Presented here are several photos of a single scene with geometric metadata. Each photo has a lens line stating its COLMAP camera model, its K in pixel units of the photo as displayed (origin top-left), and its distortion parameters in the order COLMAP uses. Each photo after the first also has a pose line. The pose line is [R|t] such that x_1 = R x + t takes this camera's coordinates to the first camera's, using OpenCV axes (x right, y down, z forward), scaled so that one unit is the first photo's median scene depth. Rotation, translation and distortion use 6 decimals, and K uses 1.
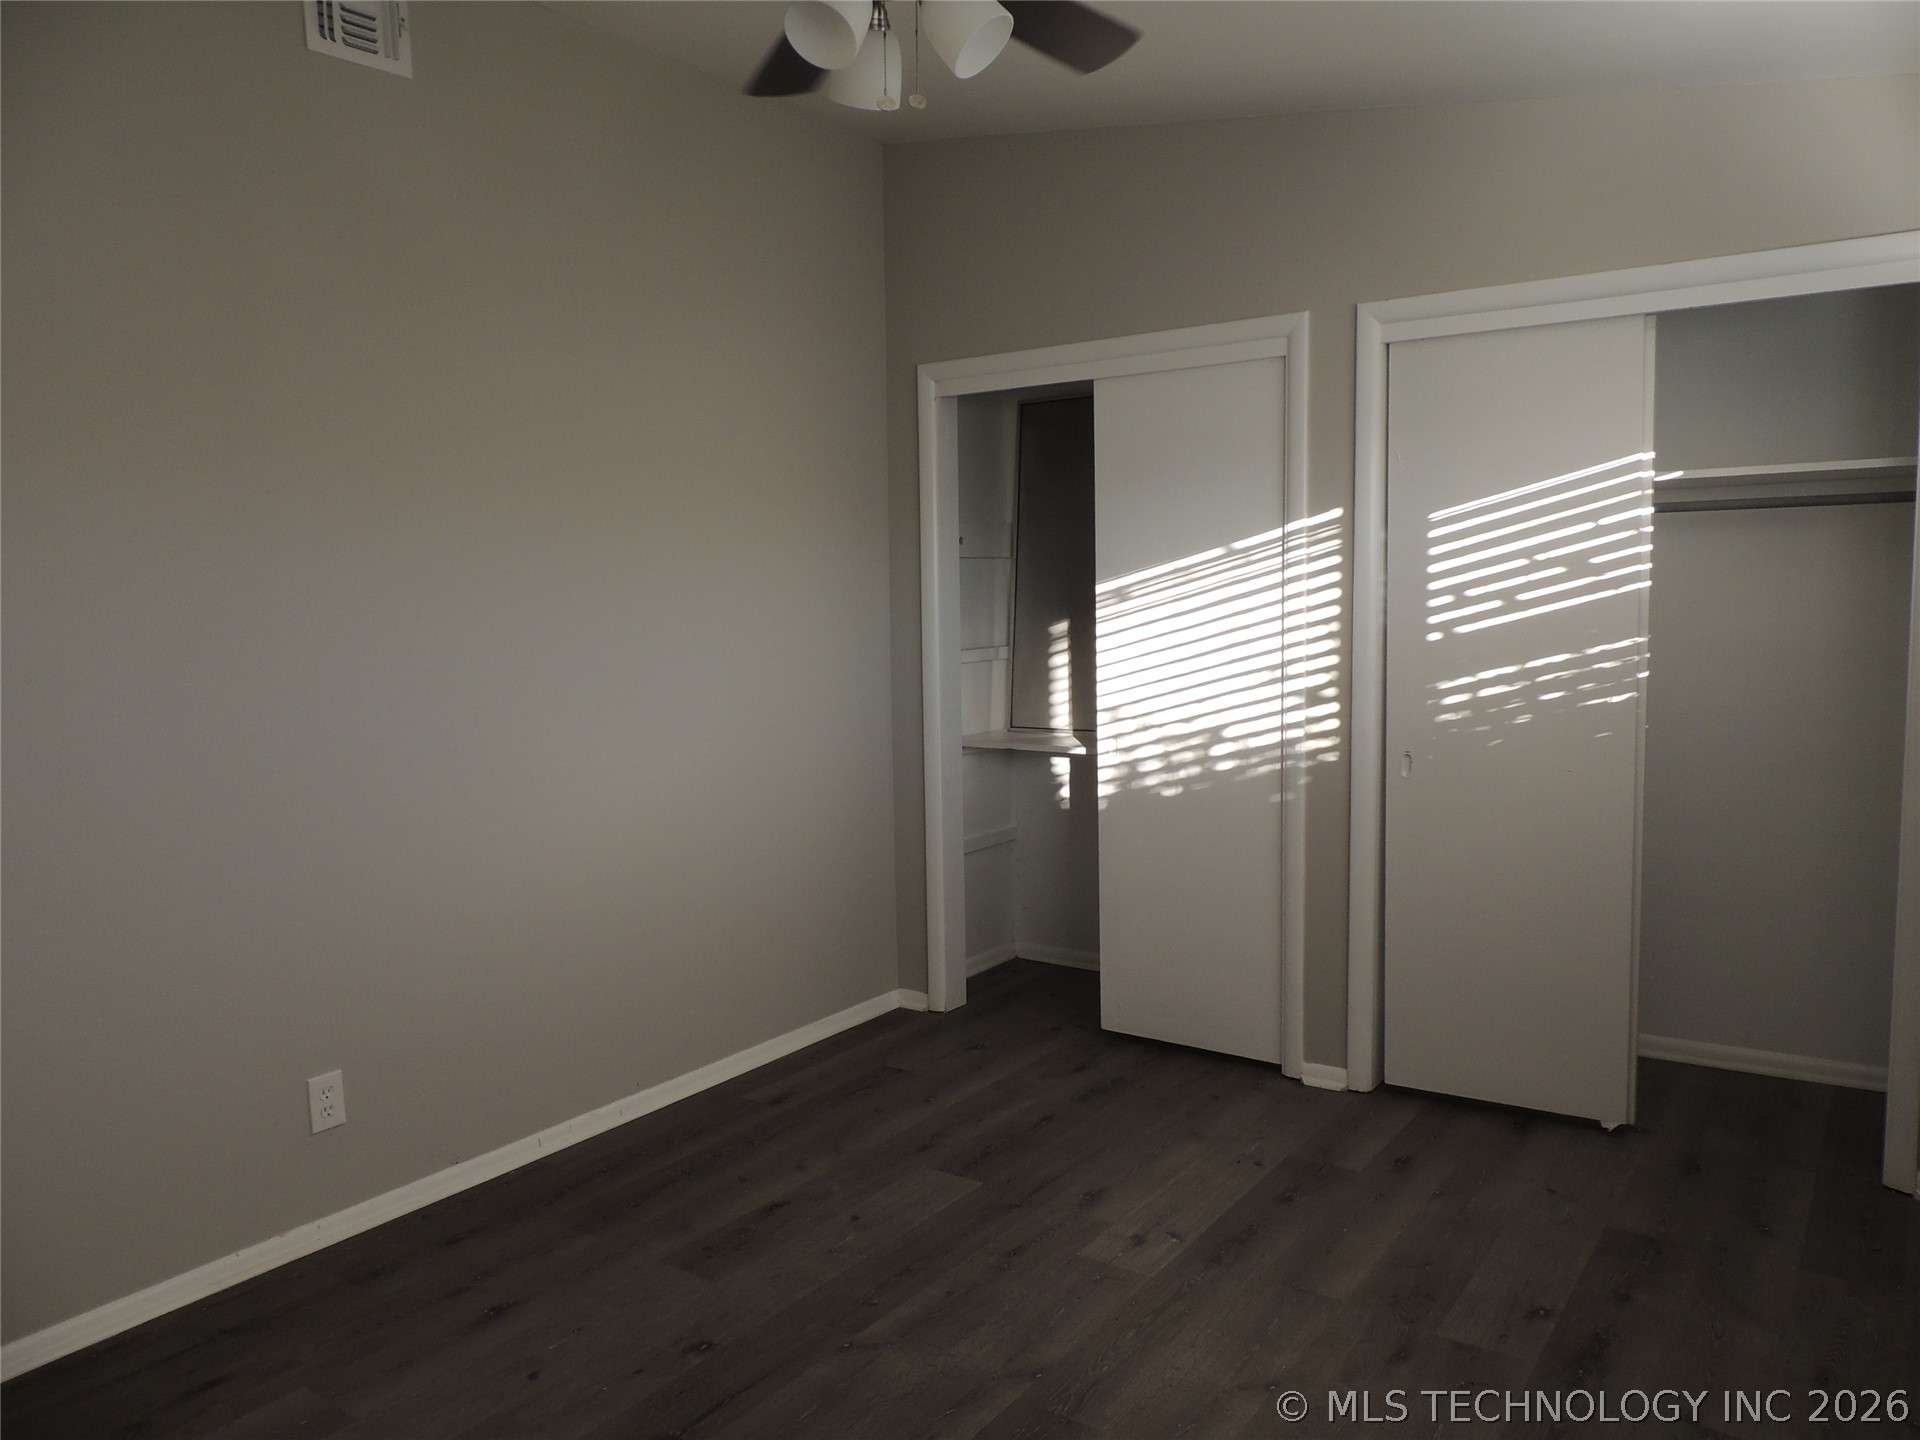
lens RADIAL K [[1367.6, 0, 955.6], [0, 1367.6, 713.7], [0, 0, 1]] dist [-0.019535, 0.001268]
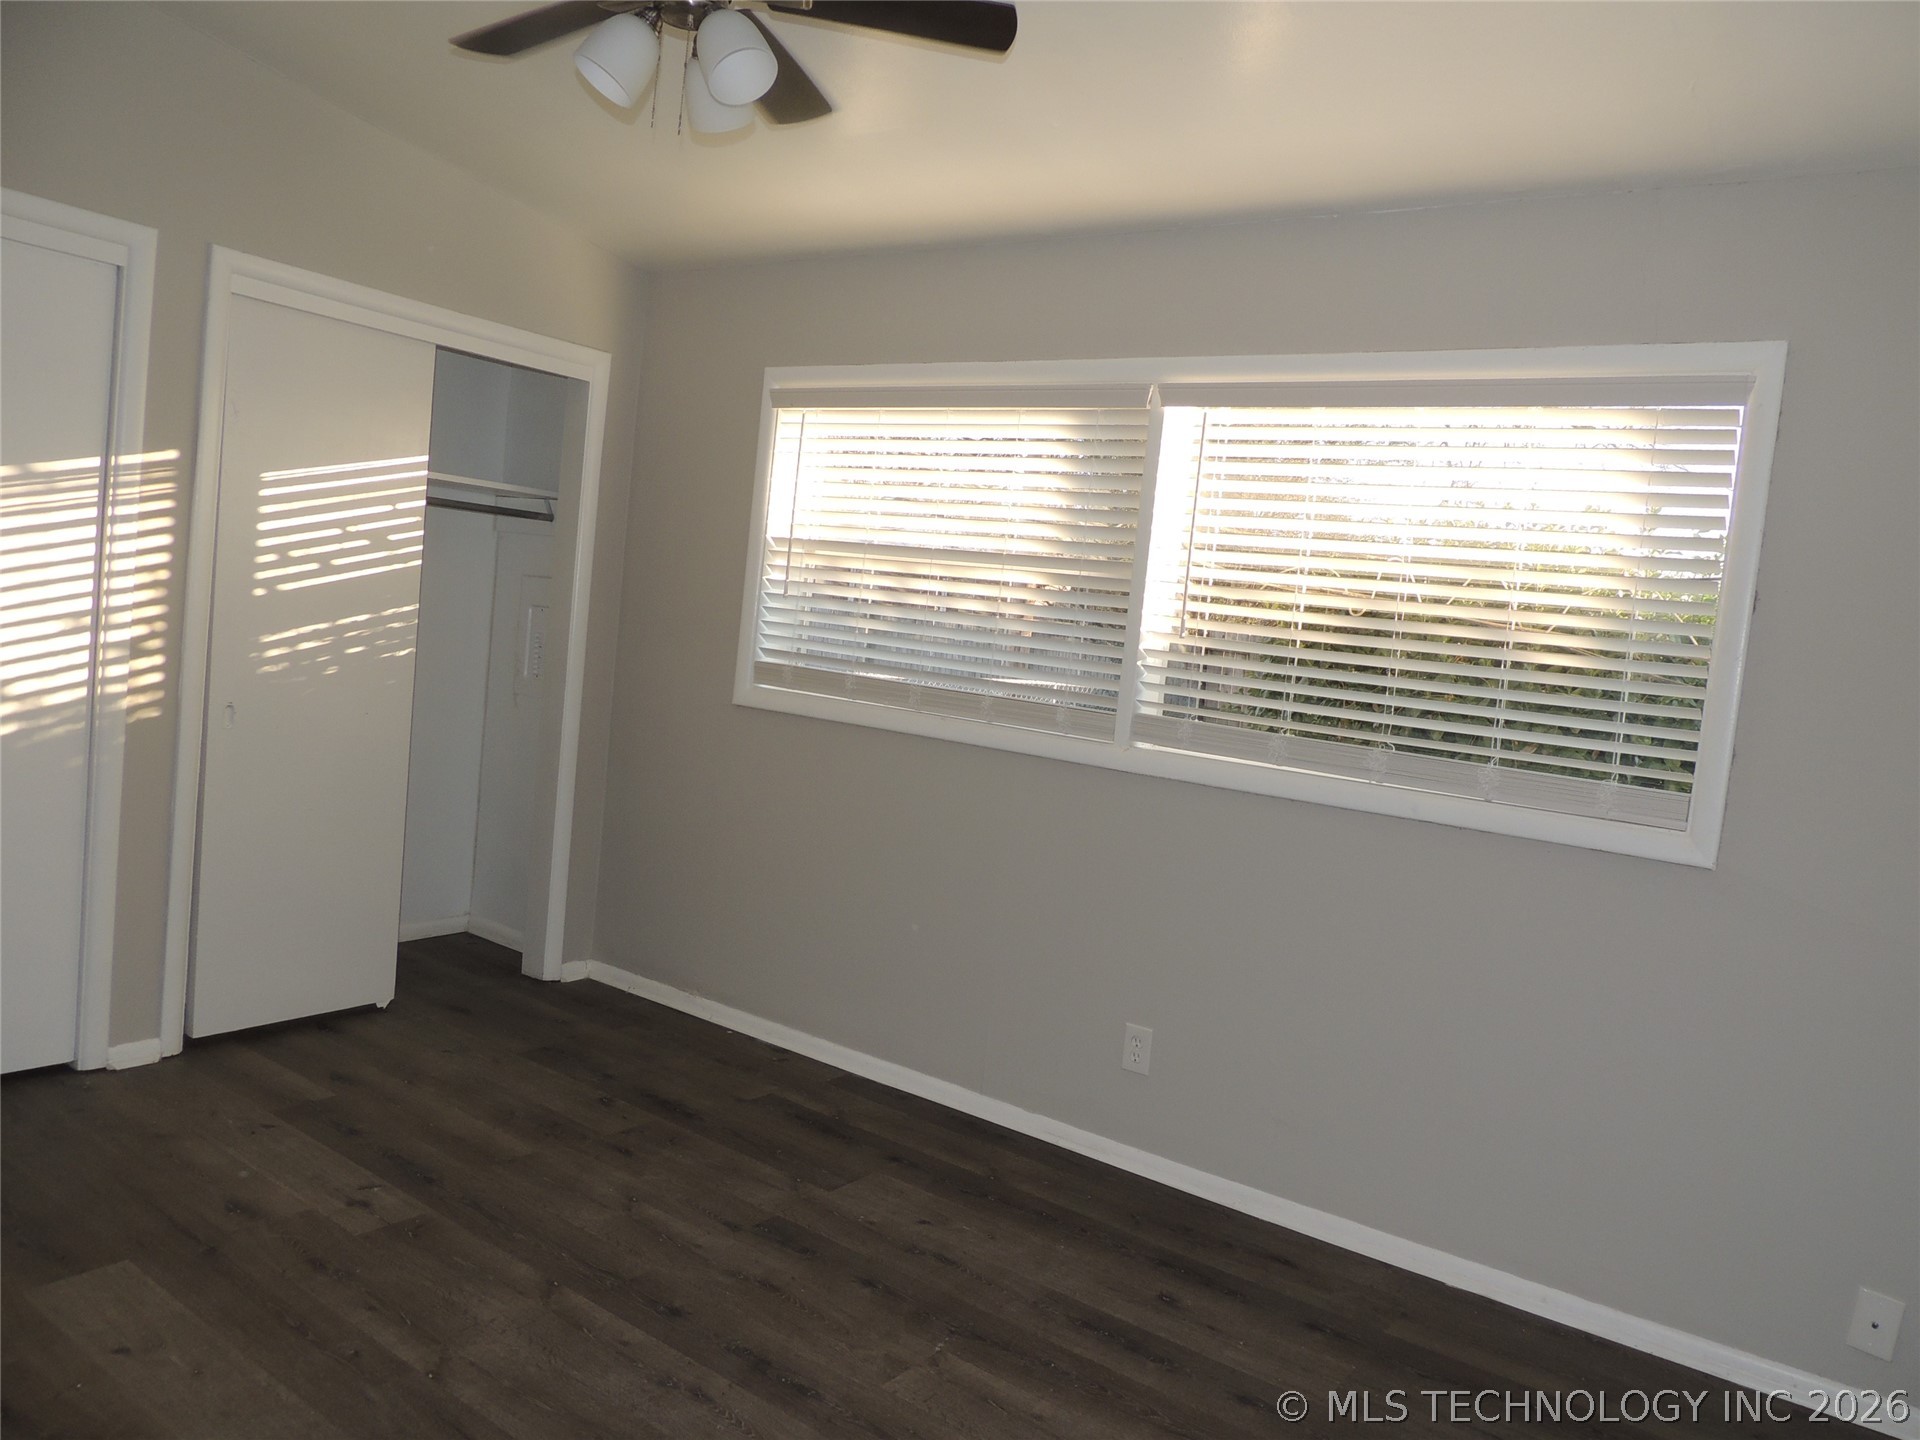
lens RADIAL K [[1367.6, 0, 958.2], [0, 1367.6, 724.9], [0, 0, 1]] dist [-0.019535, 0.001268]
pose [[0.005304, -0.054039, 0.998525, -0.691726], [-0.010111, 0.998485, 0.054090, -0.017029], [-0.999935, -0.010383, 0.004750, 0.465710]]
